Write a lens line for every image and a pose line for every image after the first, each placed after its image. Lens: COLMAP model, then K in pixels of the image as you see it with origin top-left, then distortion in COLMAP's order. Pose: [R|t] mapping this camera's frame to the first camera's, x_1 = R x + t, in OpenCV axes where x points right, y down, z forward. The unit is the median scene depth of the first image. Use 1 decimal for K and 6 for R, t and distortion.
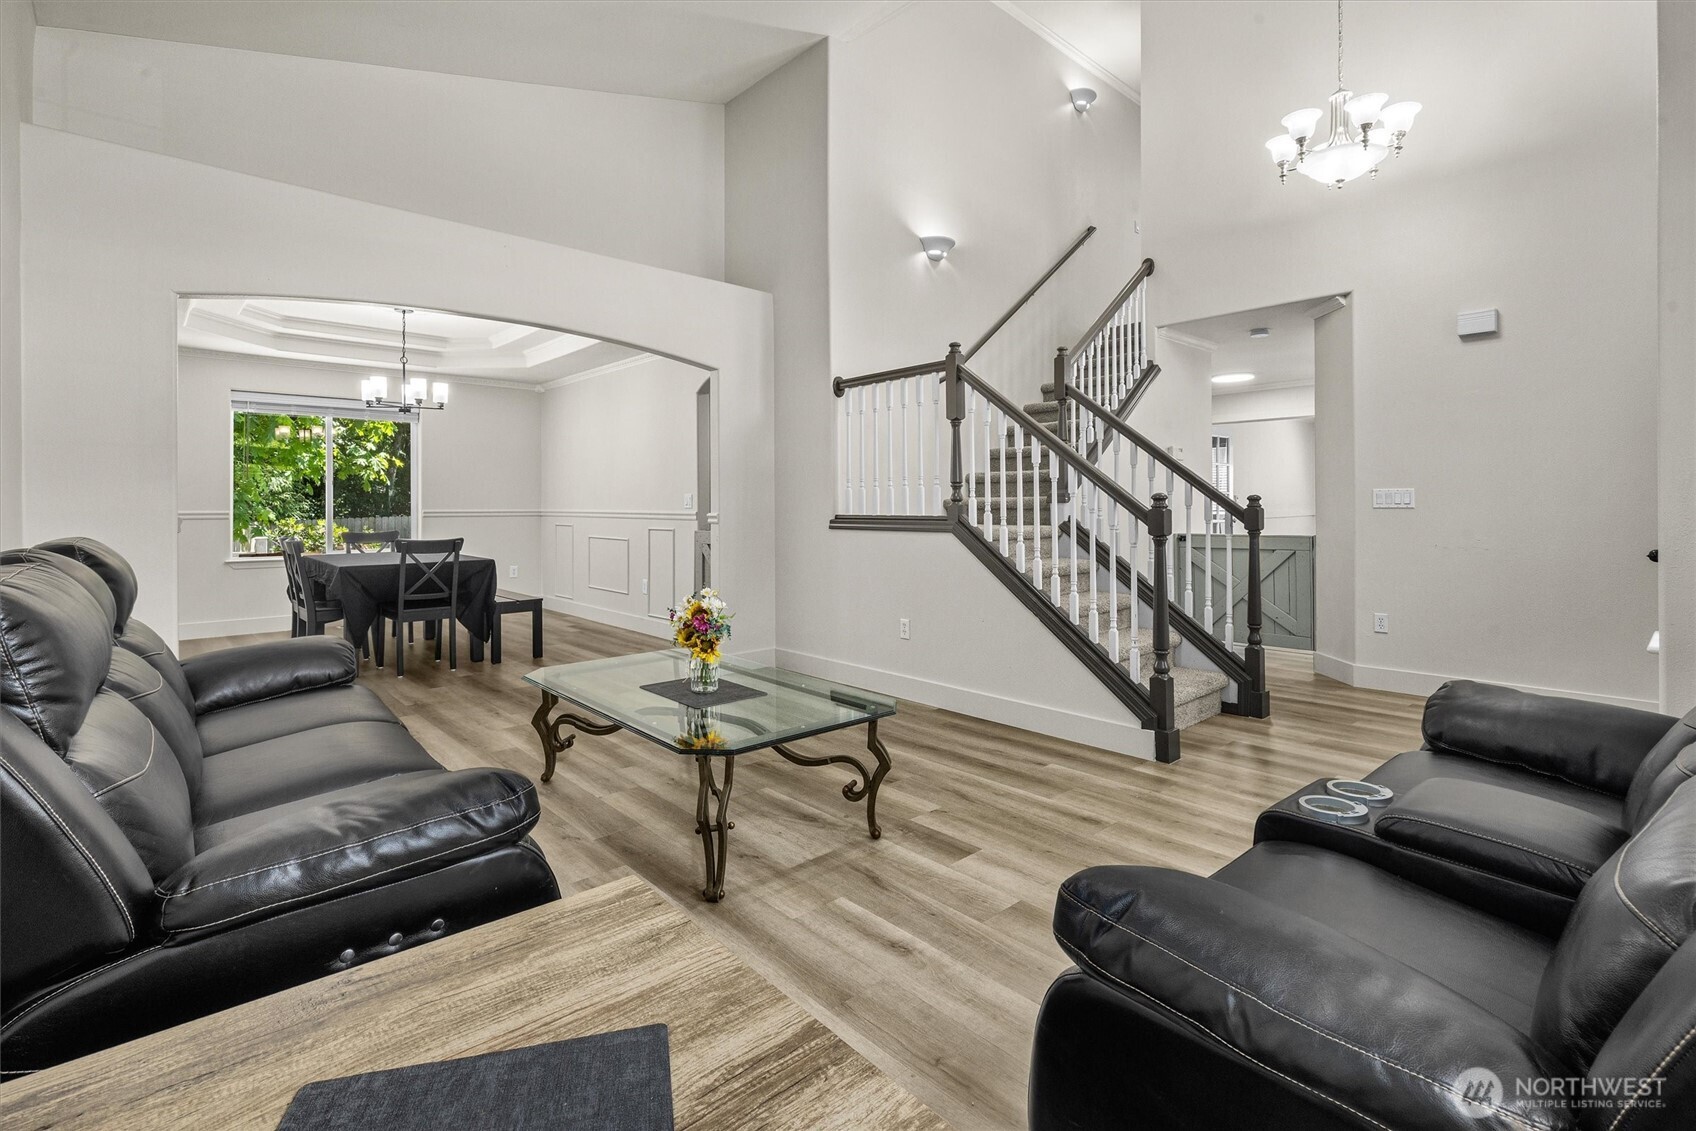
lens RADIAL K [[775.4, 0, 839.3], [0, 775.4, 511.8], [0, 0, 1]] dist [0.002085, -0.000056]
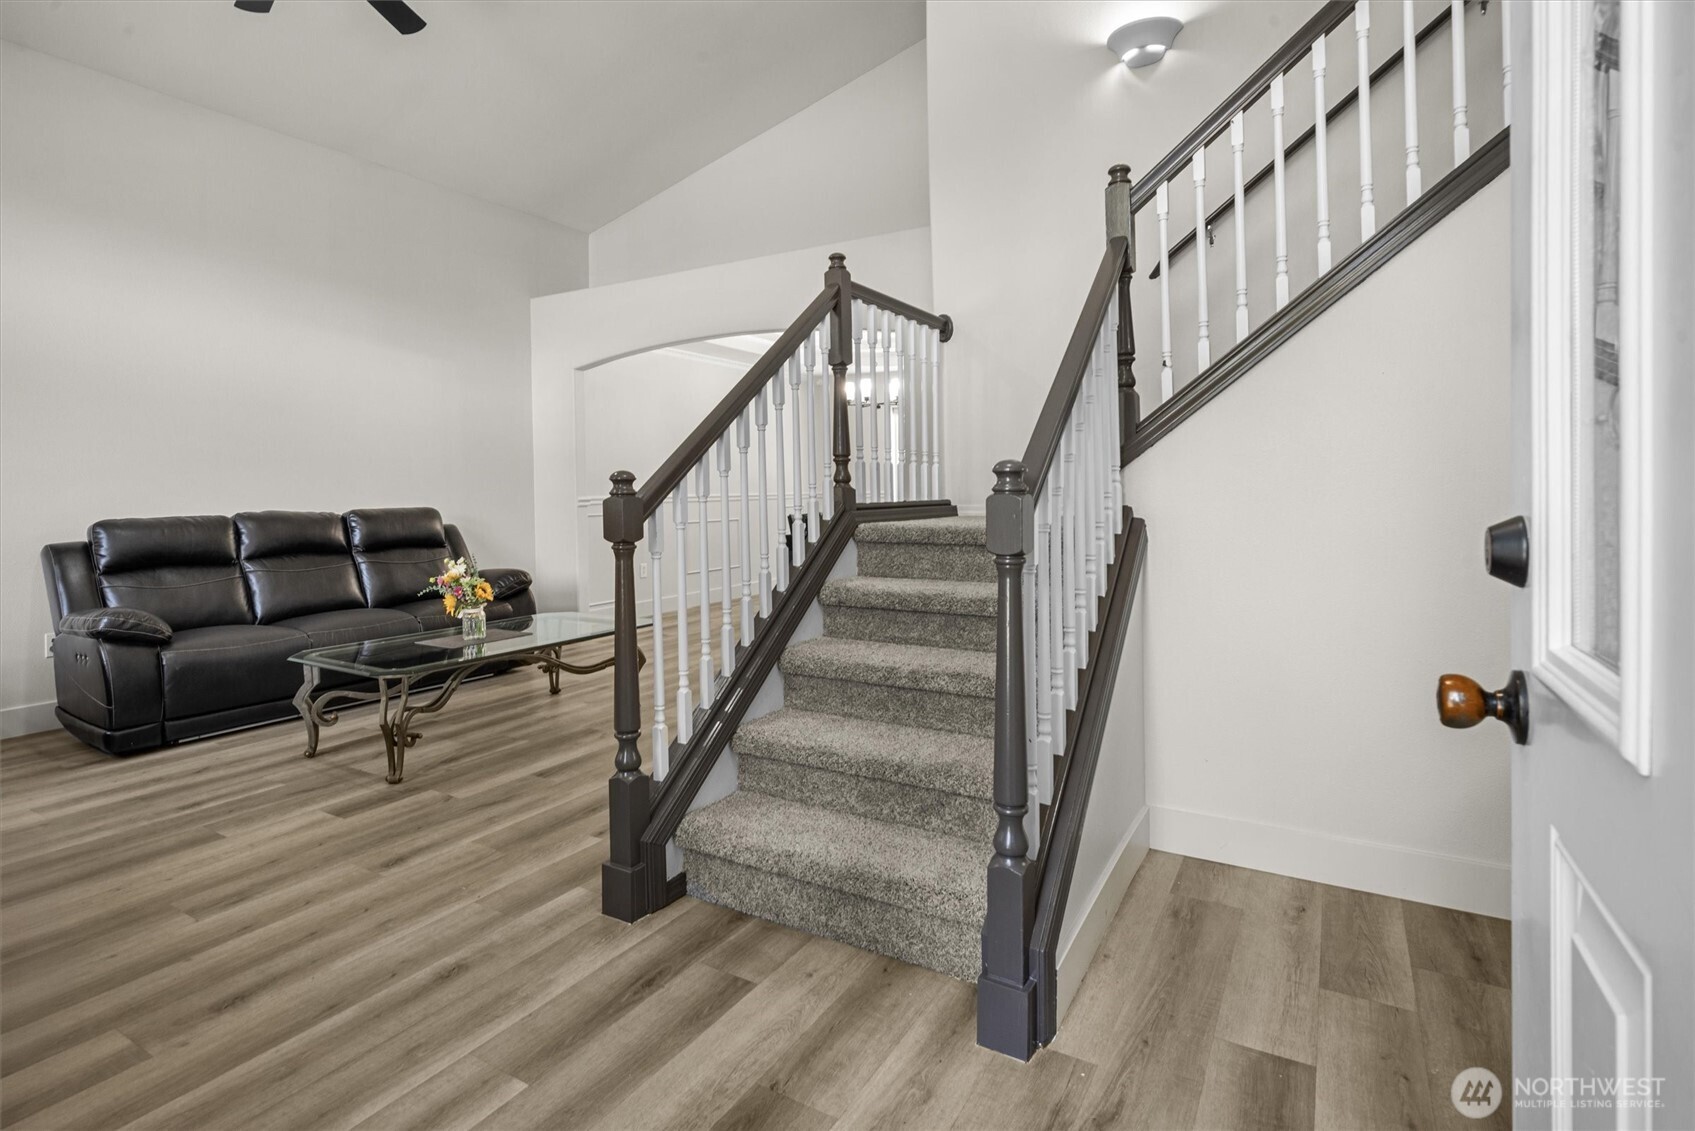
lens RADIAL K [[826.7, 0, 840.3], [0, 826.7, 517.1], [0, 0, 1]] dist [-0.000135, 0.000011]
pose [[0.302304, 0.031250, -0.952699, 1.296542], [0.004306, 0.999408, 0.034148, -0.013468], [0.953202, -0.014426, 0.301990, 1.166957]]
